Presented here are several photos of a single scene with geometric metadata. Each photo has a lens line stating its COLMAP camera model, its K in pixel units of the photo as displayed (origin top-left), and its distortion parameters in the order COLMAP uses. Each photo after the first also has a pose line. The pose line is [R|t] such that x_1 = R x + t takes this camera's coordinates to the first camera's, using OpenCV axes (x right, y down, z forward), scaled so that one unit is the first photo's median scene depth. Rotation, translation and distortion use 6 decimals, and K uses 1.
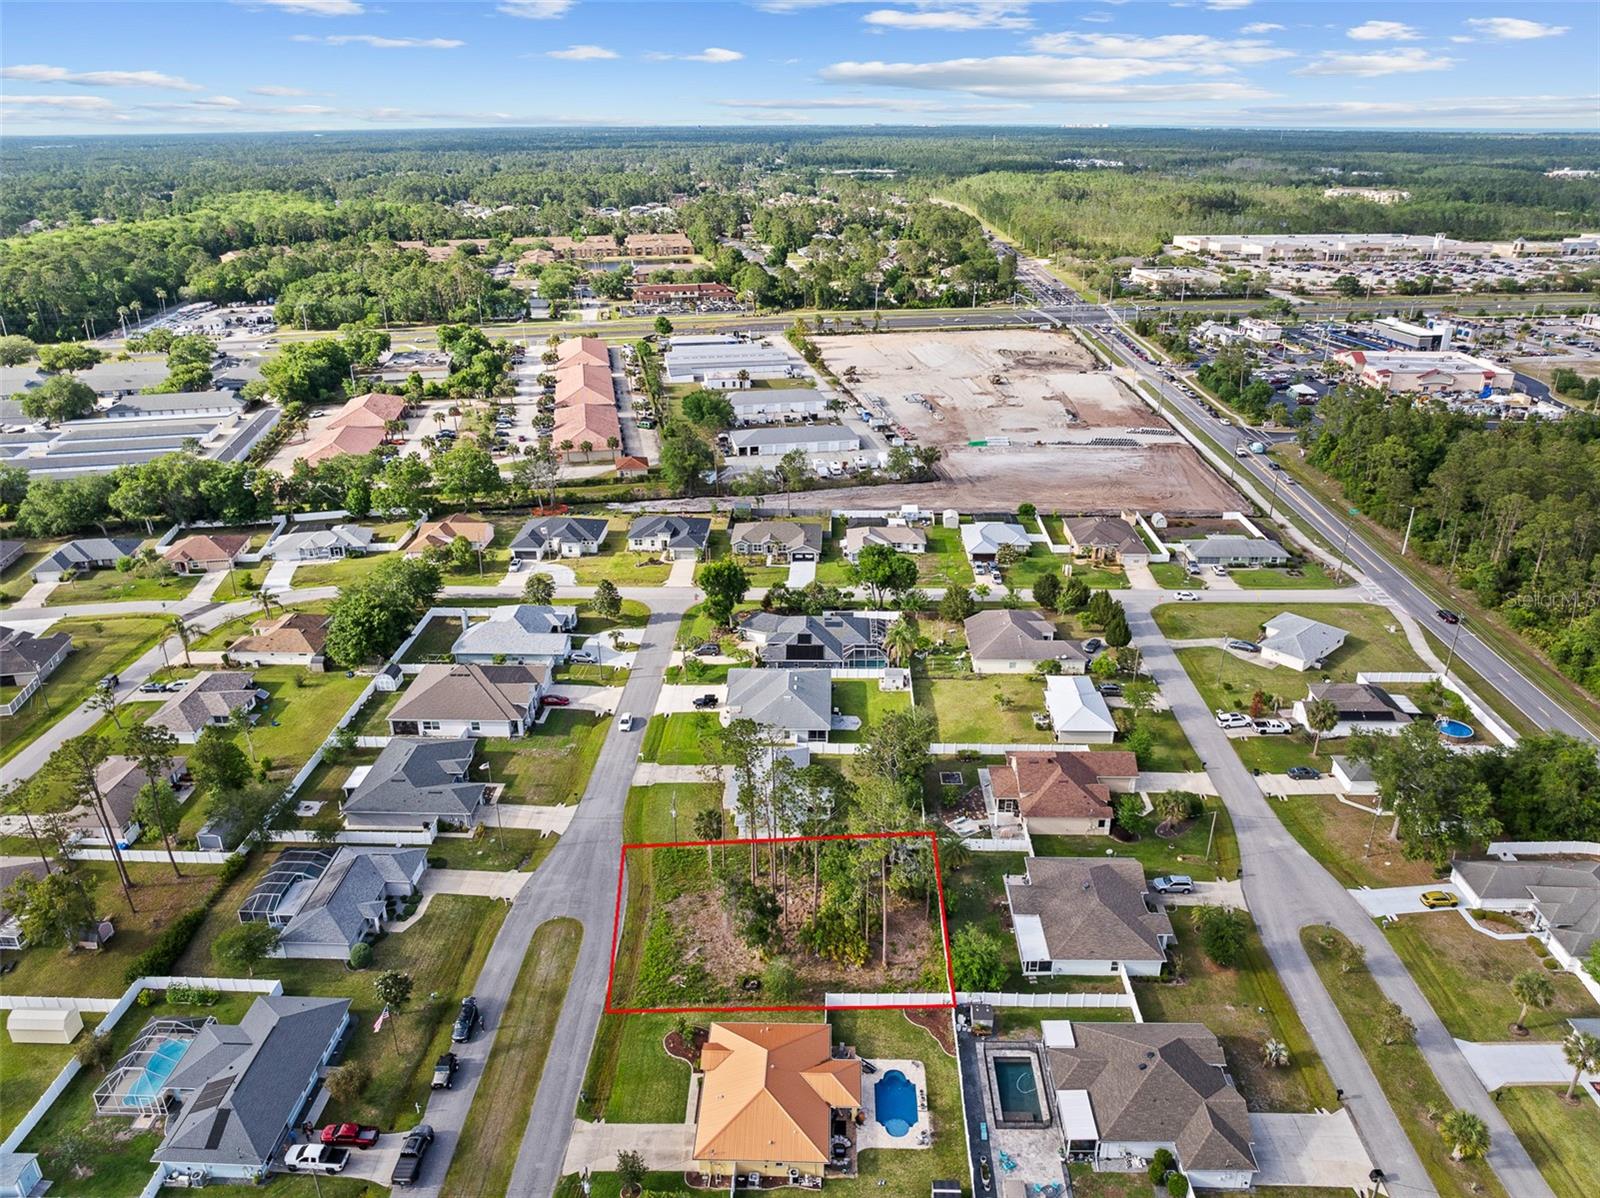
lens RADIAL K [[1125.2, 0, 801.0], [0, 1125.2, 589.3], [0, 0, 1]] dist [-0.036916, -0.002436]
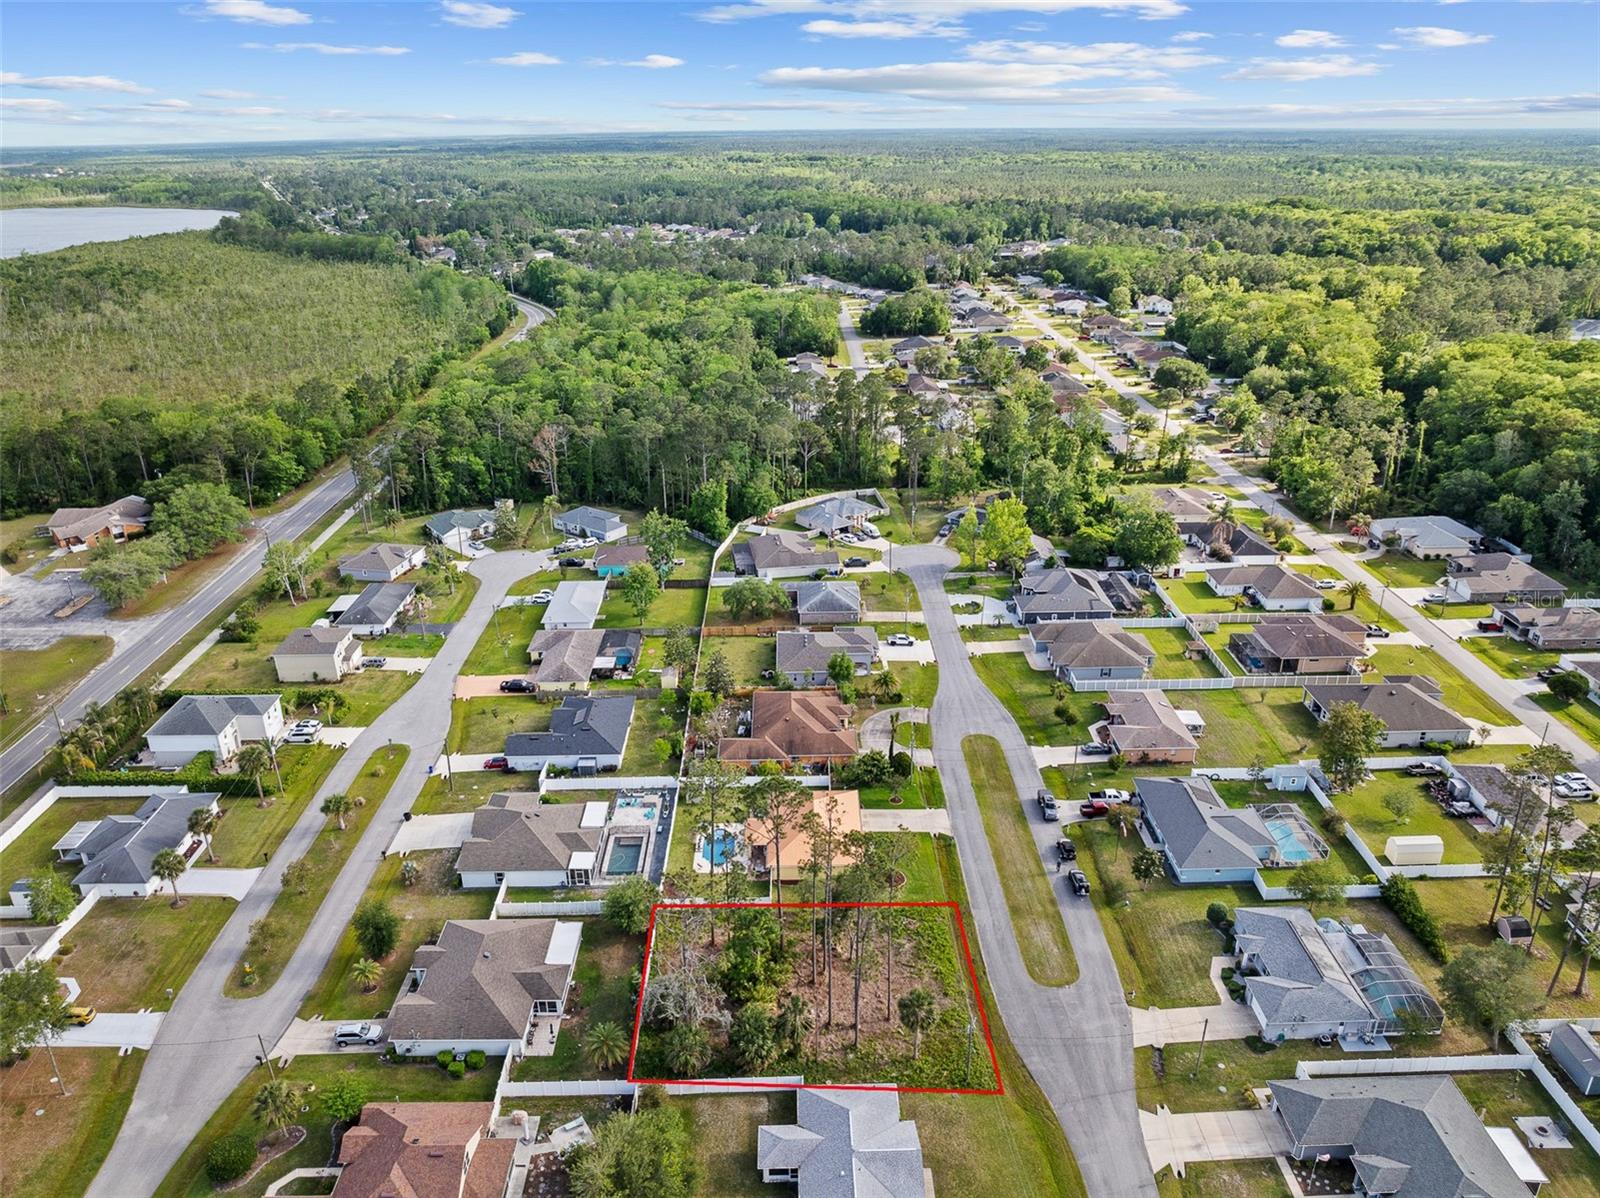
lens RADIAL K [[1124.0, 0, 802.4], [0, 1124.0, 589.4], [0, 0, 1]] dist [-0.030329, -0.007652]
pose [[-0.998835, 0.031937, -0.036166, 0.012203], [-0.003238, 0.703499, 0.710688, -0.371724], [0.048140, 0.709978, -0.702577, 0.893985]]
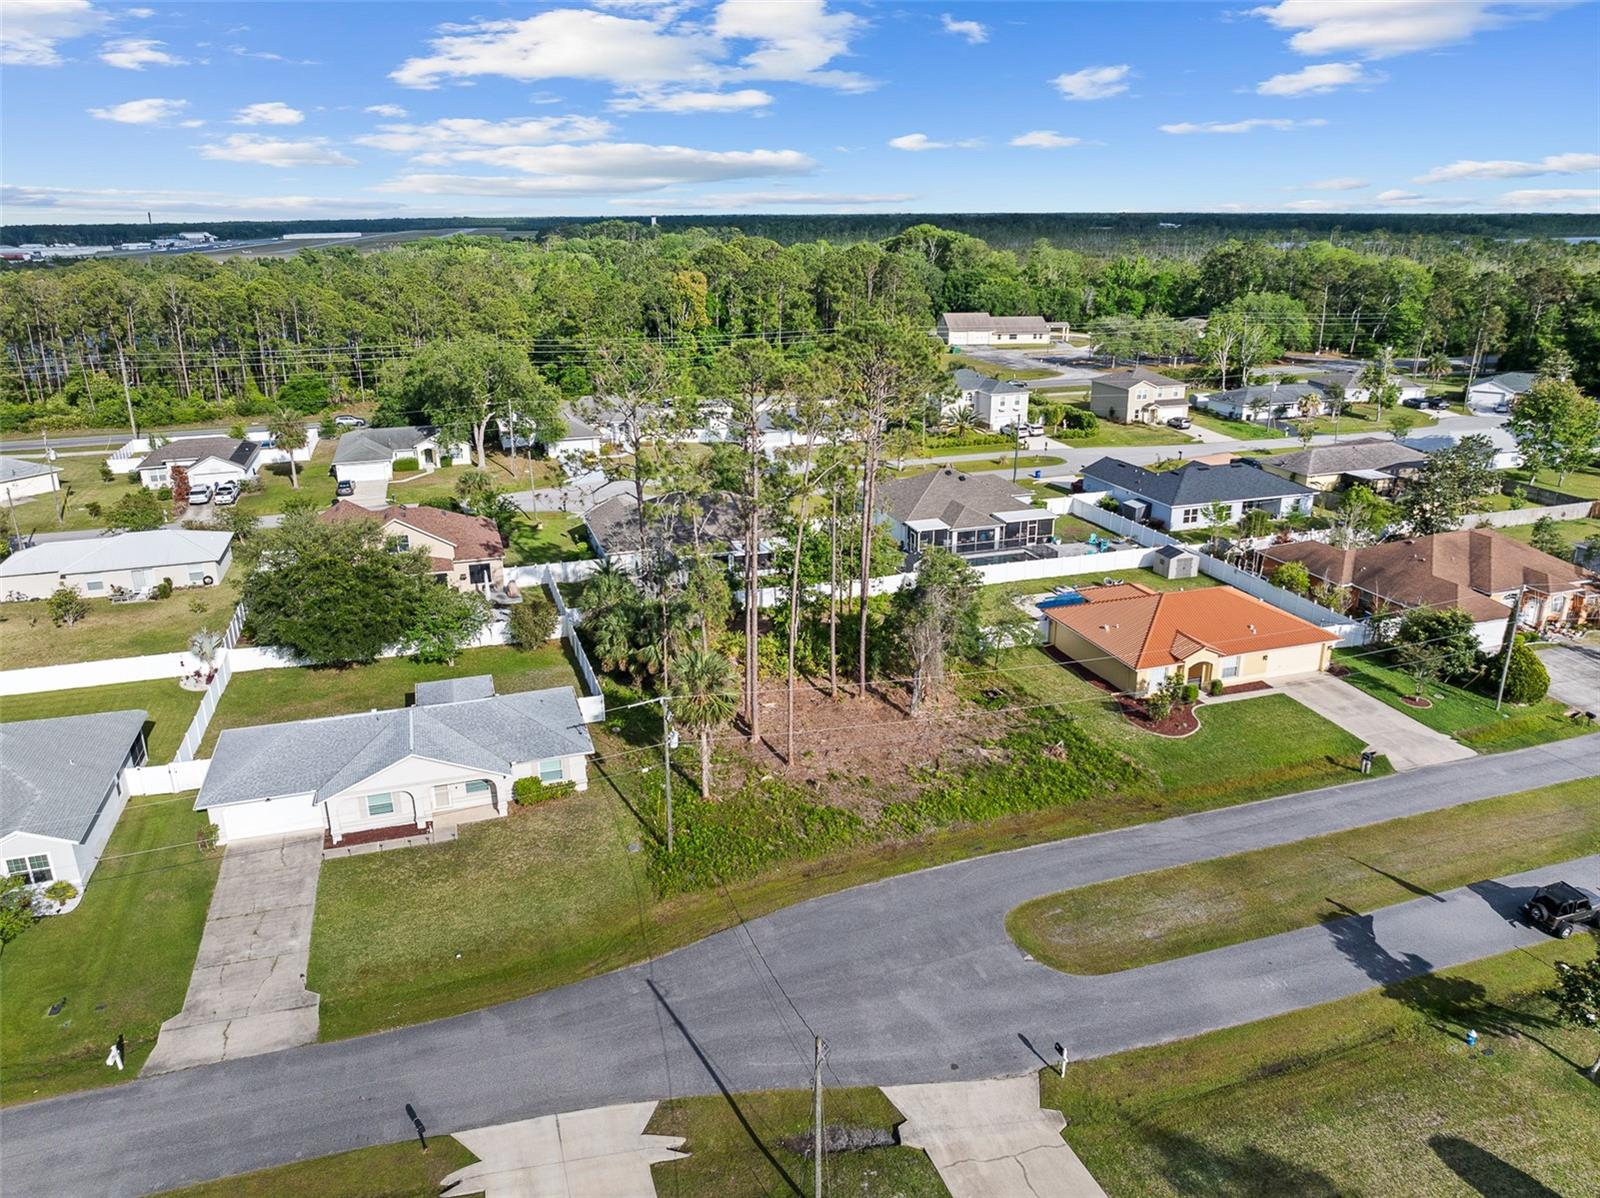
lens RADIAL K [[1125.2, 0, 801.0], [0, 1125.2, 589.3], [0, 0, 1]] dist [-0.036916, -0.002436]
pose [[-0.339586, -0.291127, 0.894386, -0.307396], [0.373241, 0.831111, 0.412245, 0.012344], [-0.863350, 0.473814, -0.173573, 0.682714]]
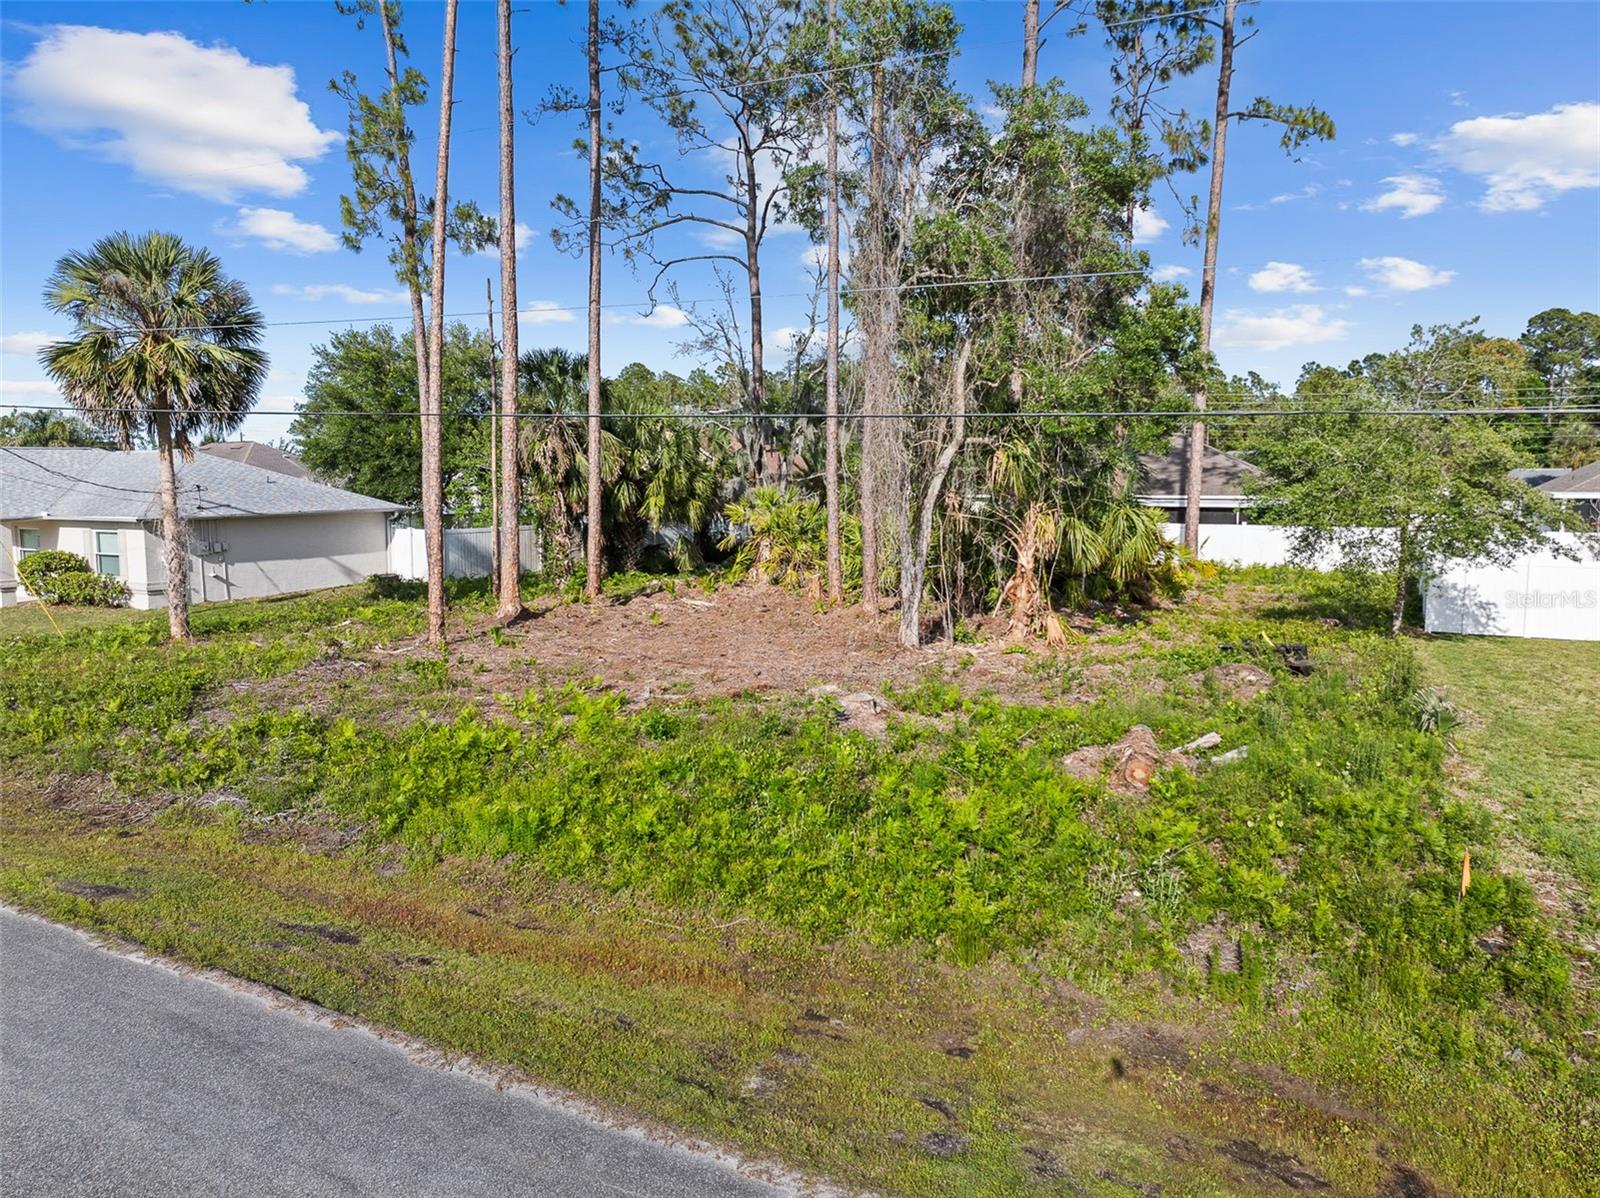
lens RADIAL K [[1120.7, 0, 802.8], [0, 1120.7, 597.0], [0, 0, 1]] dist [-0.031343, -0.009184]
pose [[0.443478, -0.089050, 0.891851, -0.127252], [0.346869, 0.934567, -0.079167, 0.195393], [-0.826444, 0.344464, 0.445348, 0.573352]]
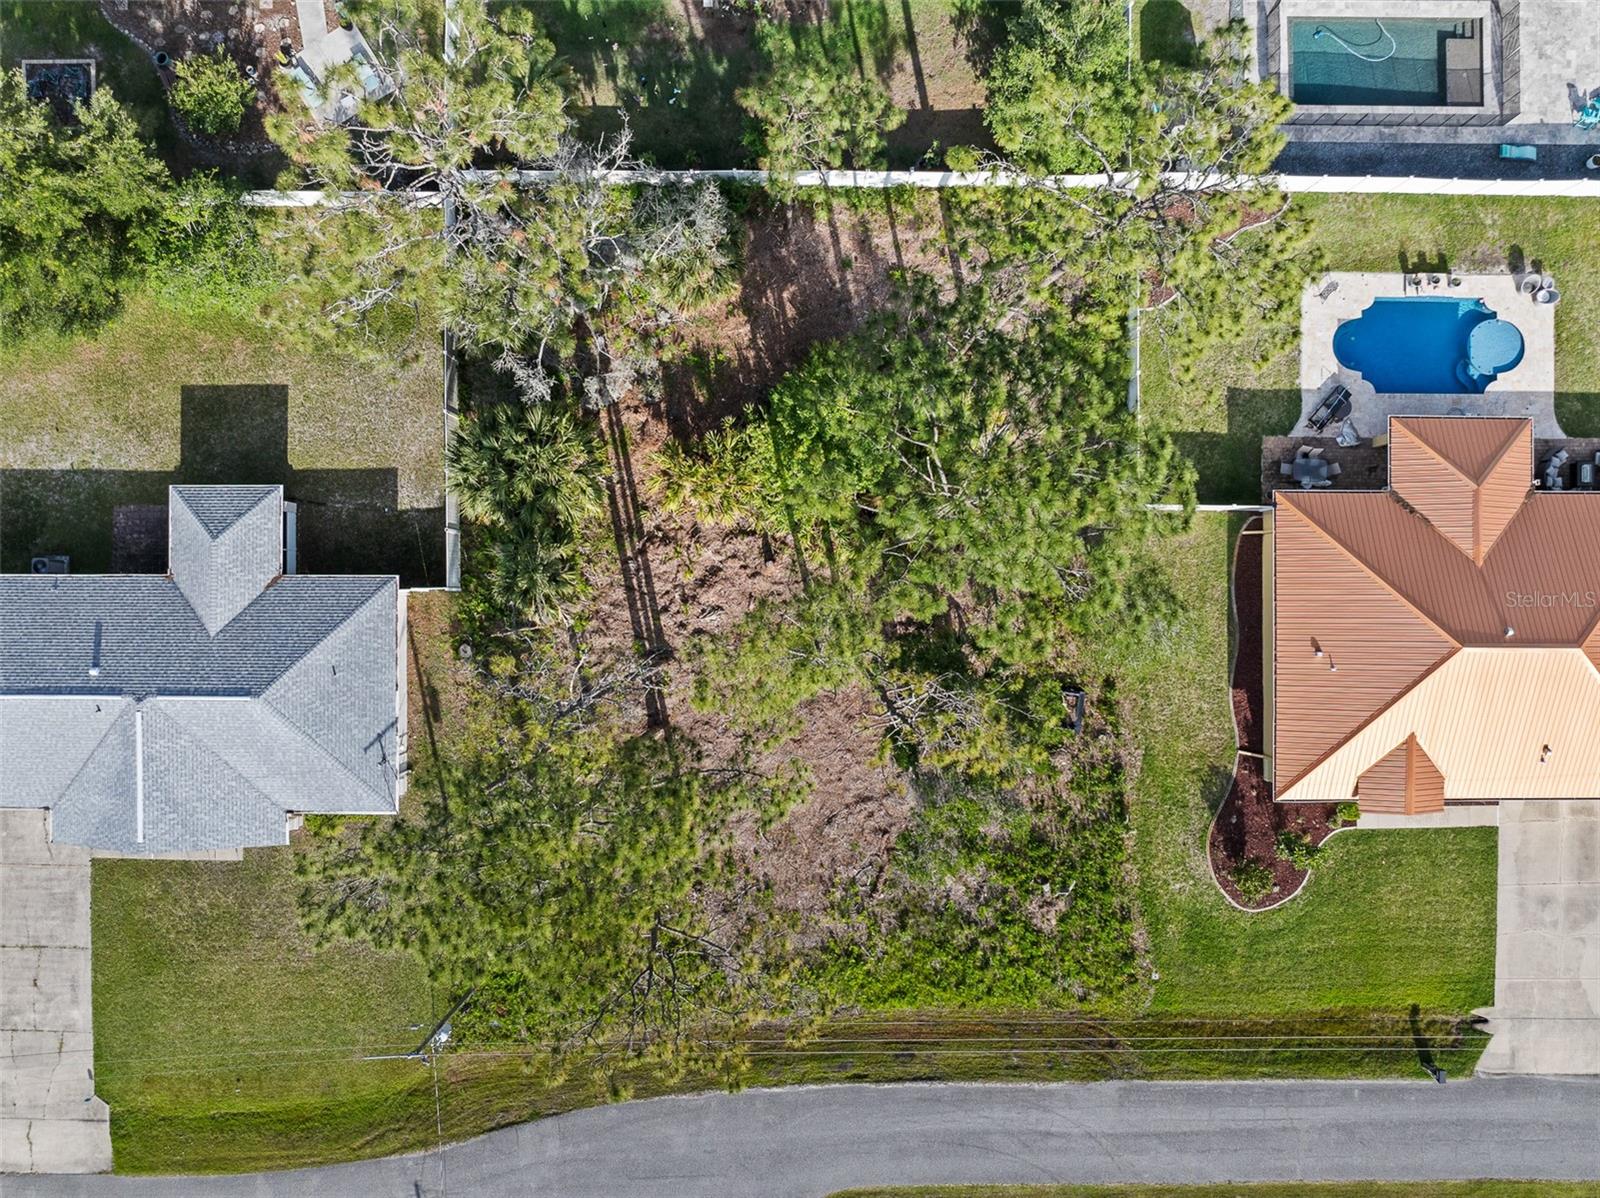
lens RADIAL K [[1120.7, 0, 802.8], [0, 1120.7, 597.0], [0, 0, 1]] dist [-0.031343, -0.009184]
pose [[-0.026537, -0.999513, 0.016395, -0.006813], [0.395416, 0.004568, 0.918491, -0.014879], [-0.918119, 0.030857, 0.395102, 0.544630]]
